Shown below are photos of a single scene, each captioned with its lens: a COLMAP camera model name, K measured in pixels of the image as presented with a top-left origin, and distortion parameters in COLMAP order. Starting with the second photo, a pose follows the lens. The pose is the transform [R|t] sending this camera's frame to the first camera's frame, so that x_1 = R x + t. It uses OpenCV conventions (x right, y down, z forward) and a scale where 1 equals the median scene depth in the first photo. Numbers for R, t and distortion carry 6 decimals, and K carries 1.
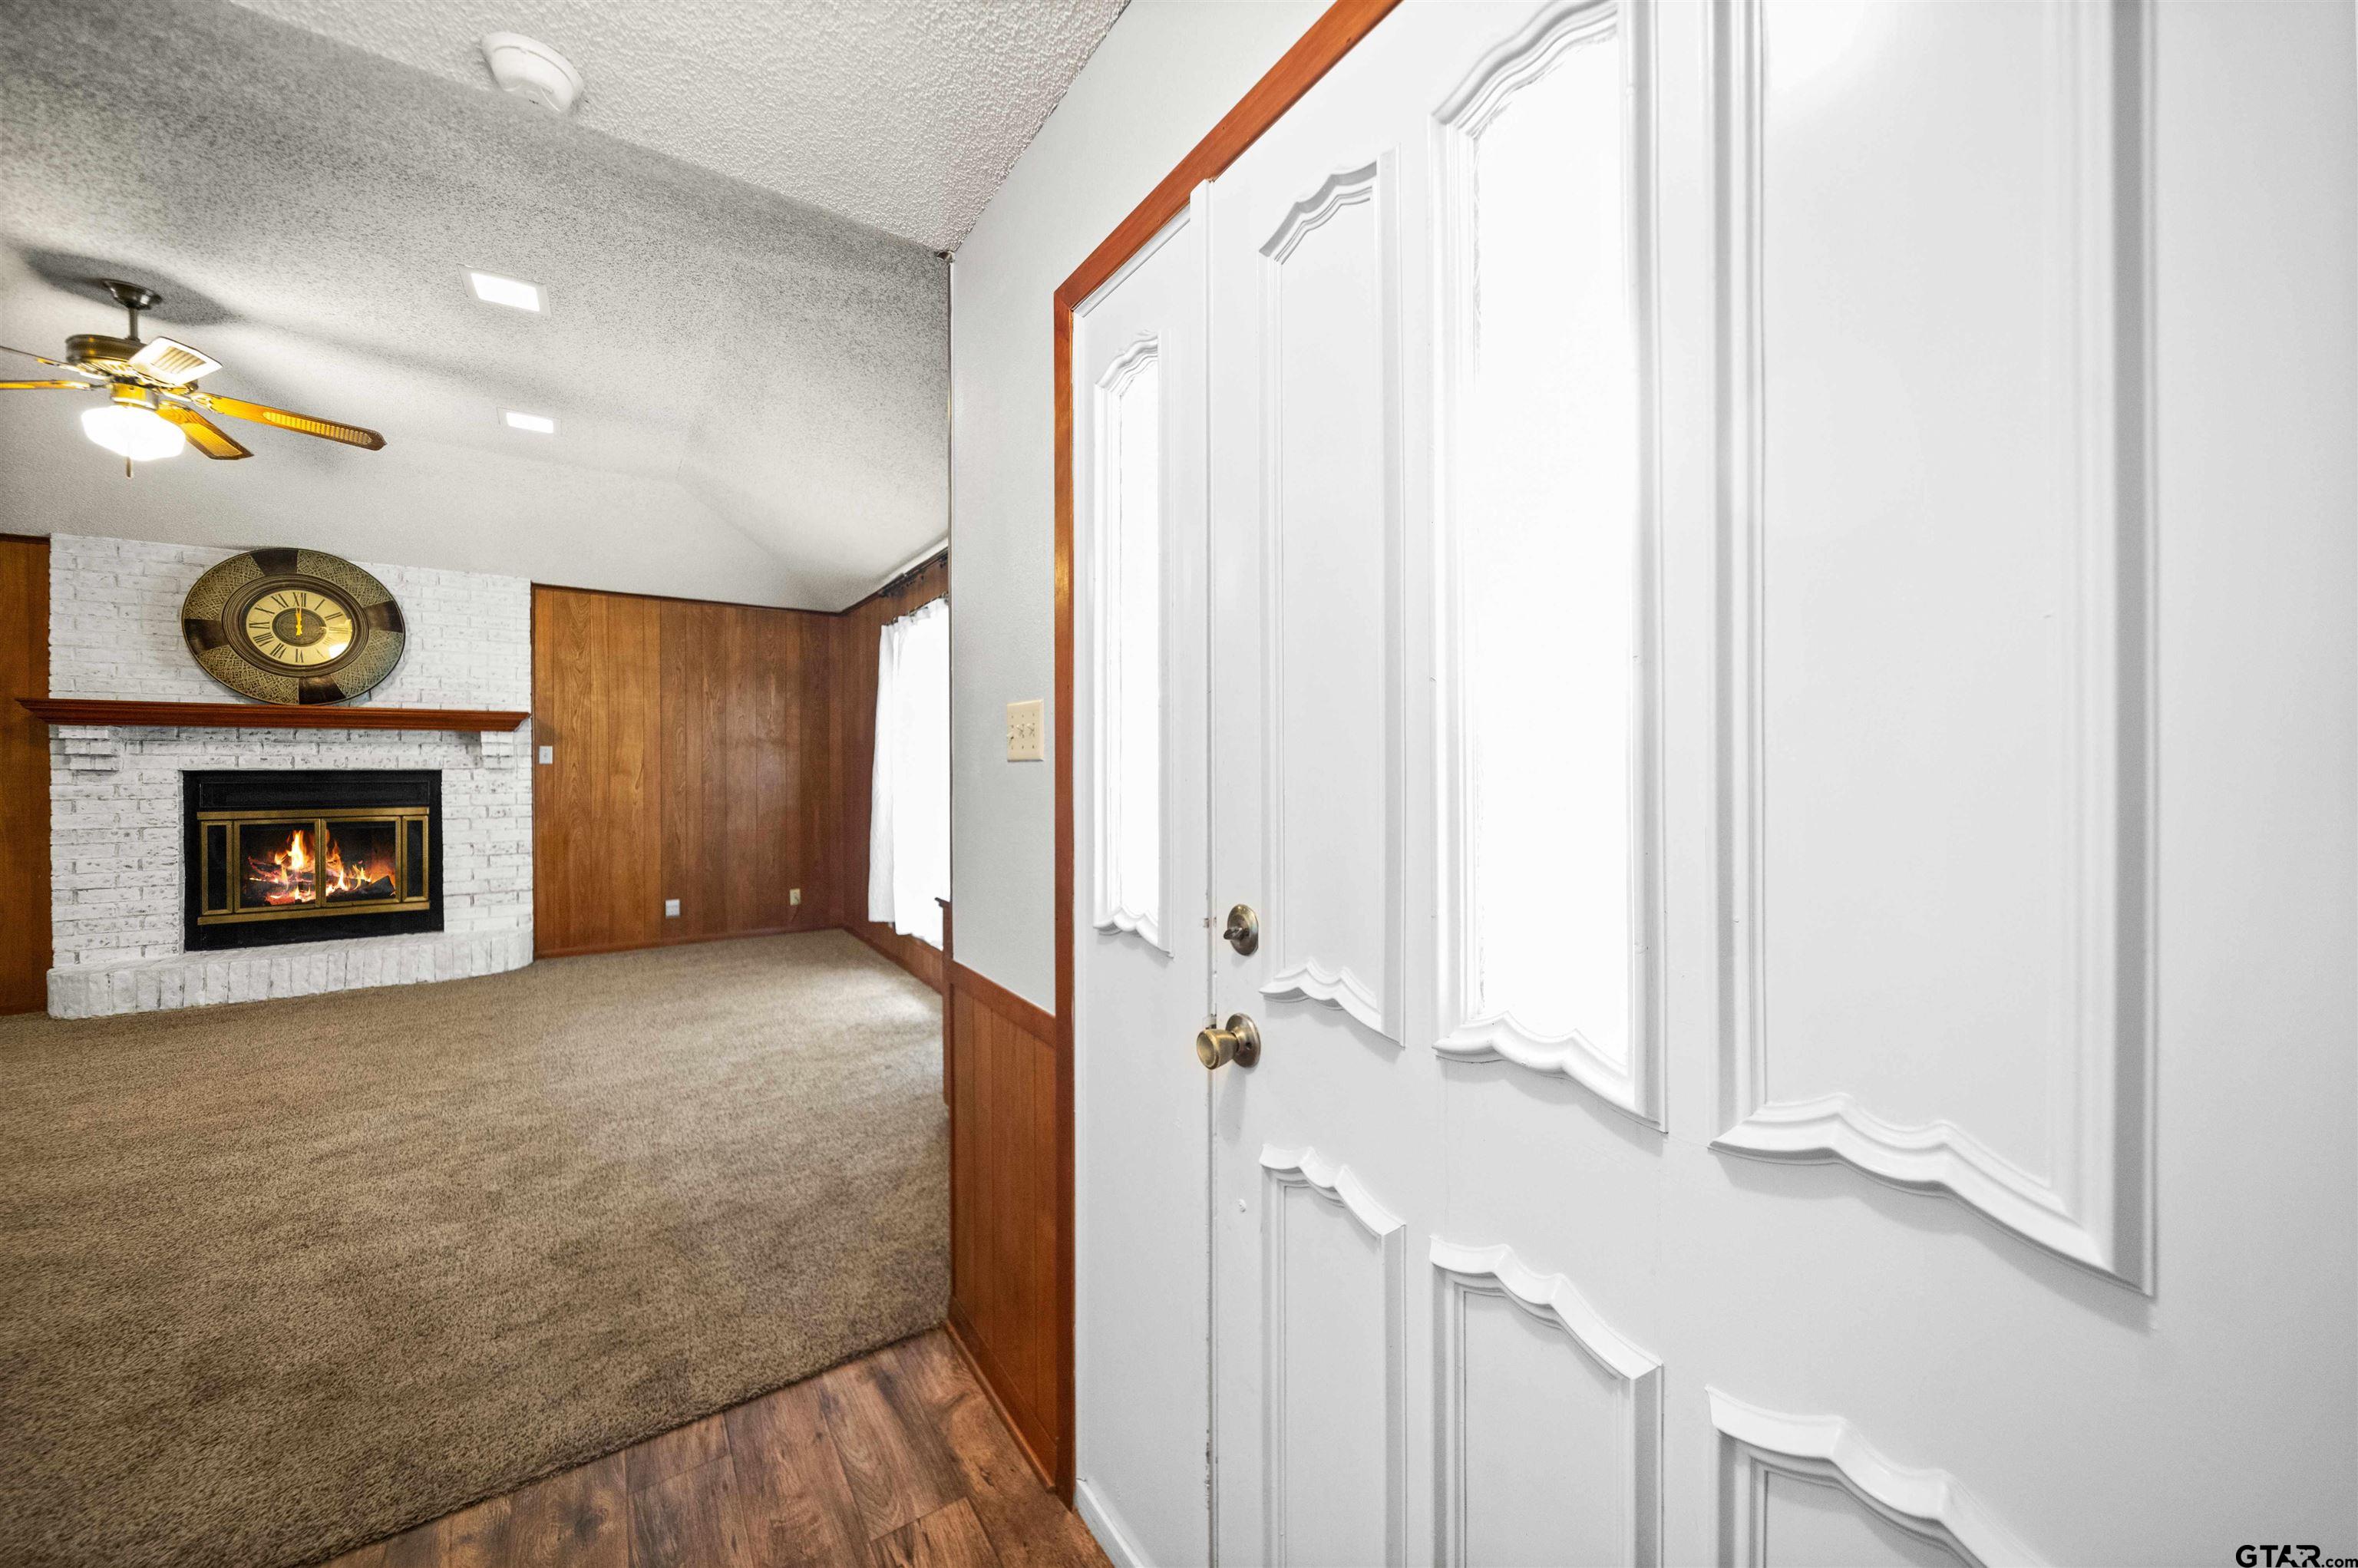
lens RADIAL K [[870.3, 0, 1176.1], [0, 870.3, 763.8], [0, 0, 1]] dist [-0.001956, -0.000003]
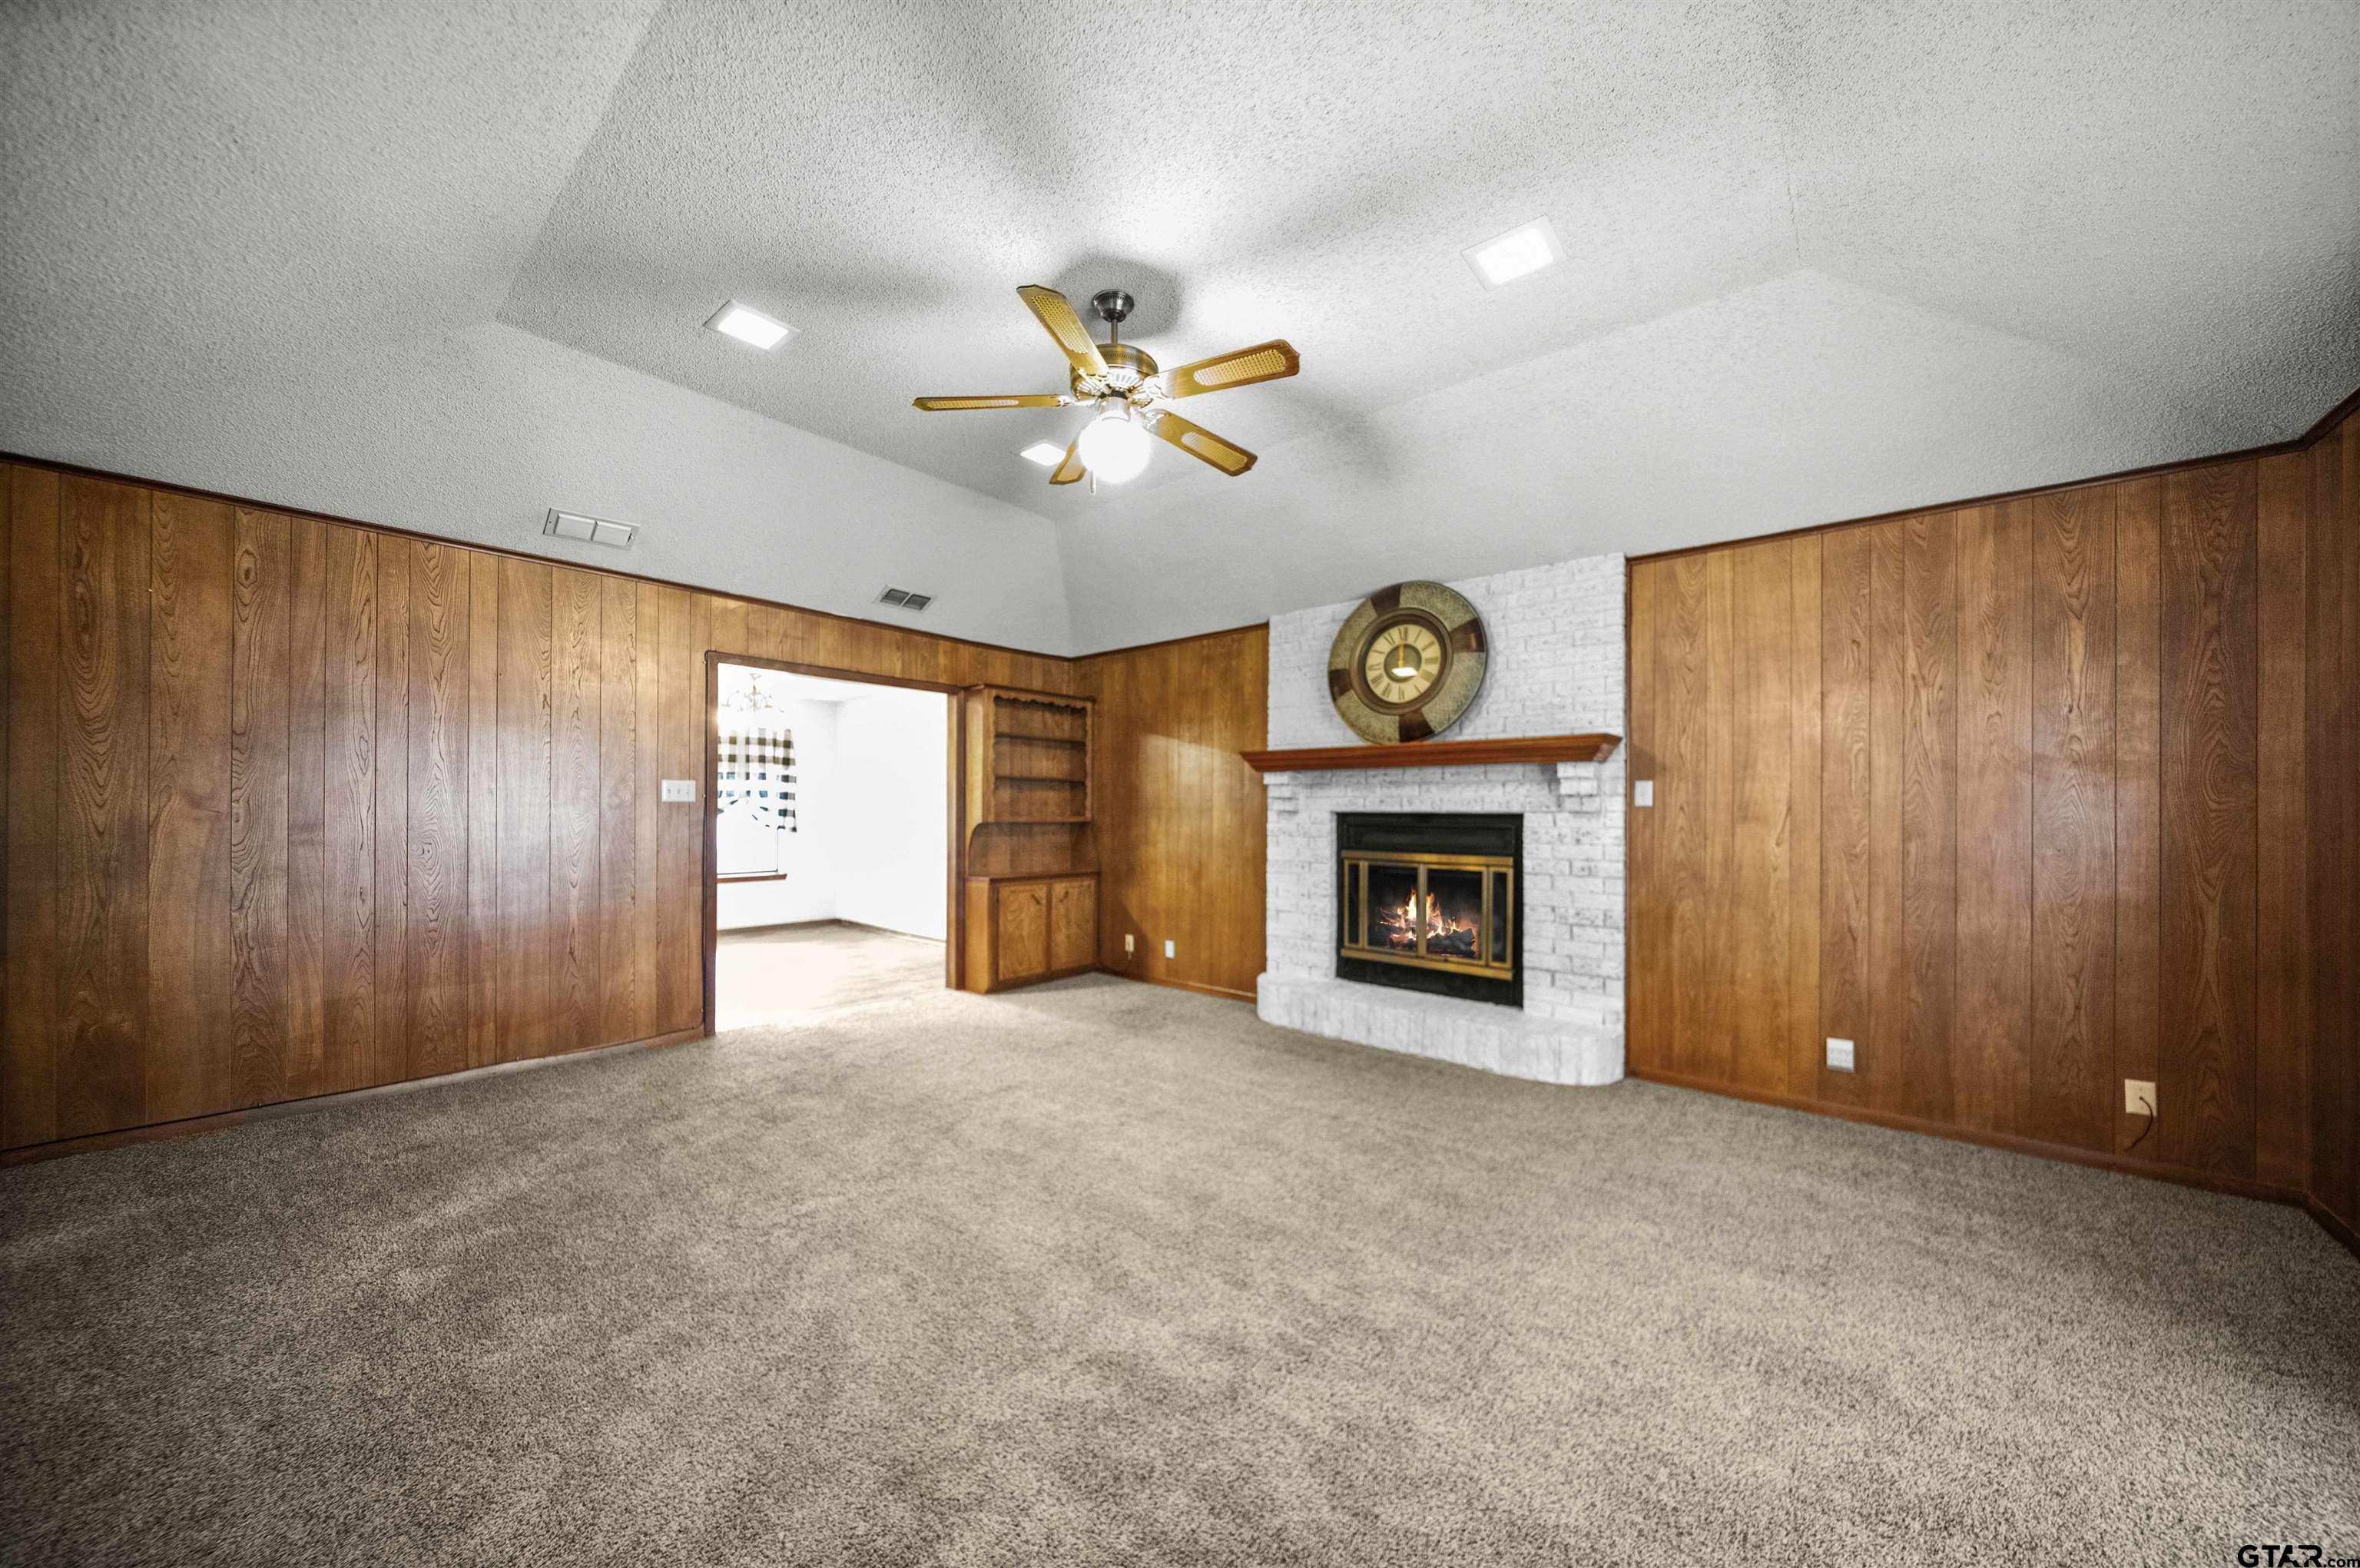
lens RADIAL K [[797.3, 0, 1183.6], [0, 797.3, 810.0], [0, 0, 1]] dist [-0.006895, -0.000231]
pose [[0.245447, -0.001205, -0.969409, -0.195333], [-0.008300, 0.999960, -0.003344, 0.009180], [0.969375, 0.008867, 0.245427, 0.501937]]
